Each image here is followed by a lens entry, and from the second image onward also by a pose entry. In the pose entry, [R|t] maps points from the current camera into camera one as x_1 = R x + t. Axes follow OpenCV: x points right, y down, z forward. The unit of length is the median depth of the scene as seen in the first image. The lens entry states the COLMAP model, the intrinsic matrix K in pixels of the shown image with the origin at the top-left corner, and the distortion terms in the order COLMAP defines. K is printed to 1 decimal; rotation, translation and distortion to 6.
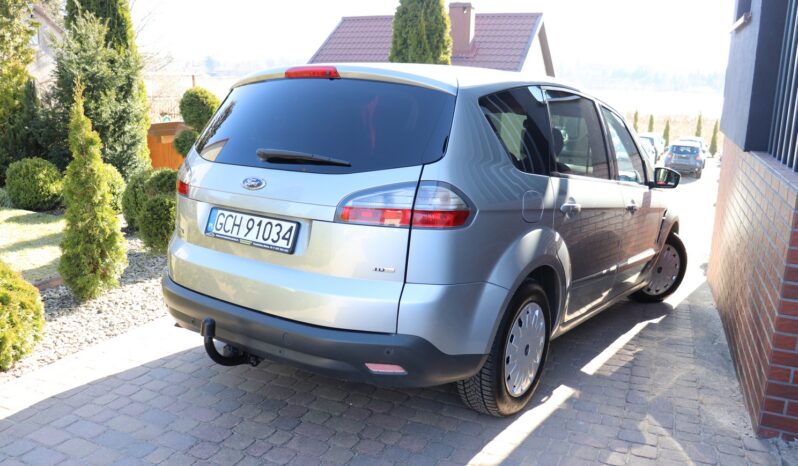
lens RADIAL K [[676.0, 0, 399.0], [0, 676.0, 233.0], [0, 0, 1]] dist [-0.196060, 0.208226]
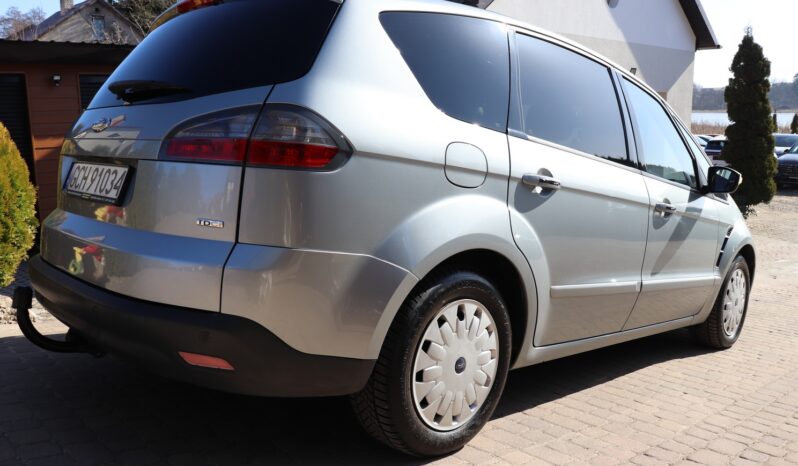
lens RADIAL K [[676.0, 0, 399.0], [0, 676.0, 233.0], [0, 0, 1]] dist [-0.196060, 0.208226]
pose [[0.984888, 0.030468, -0.170493, 0.284328], [-0.044764, 0.995737, -0.080648, 0.107419], [0.167309, 0.087062, 0.982053, 0.311738]]
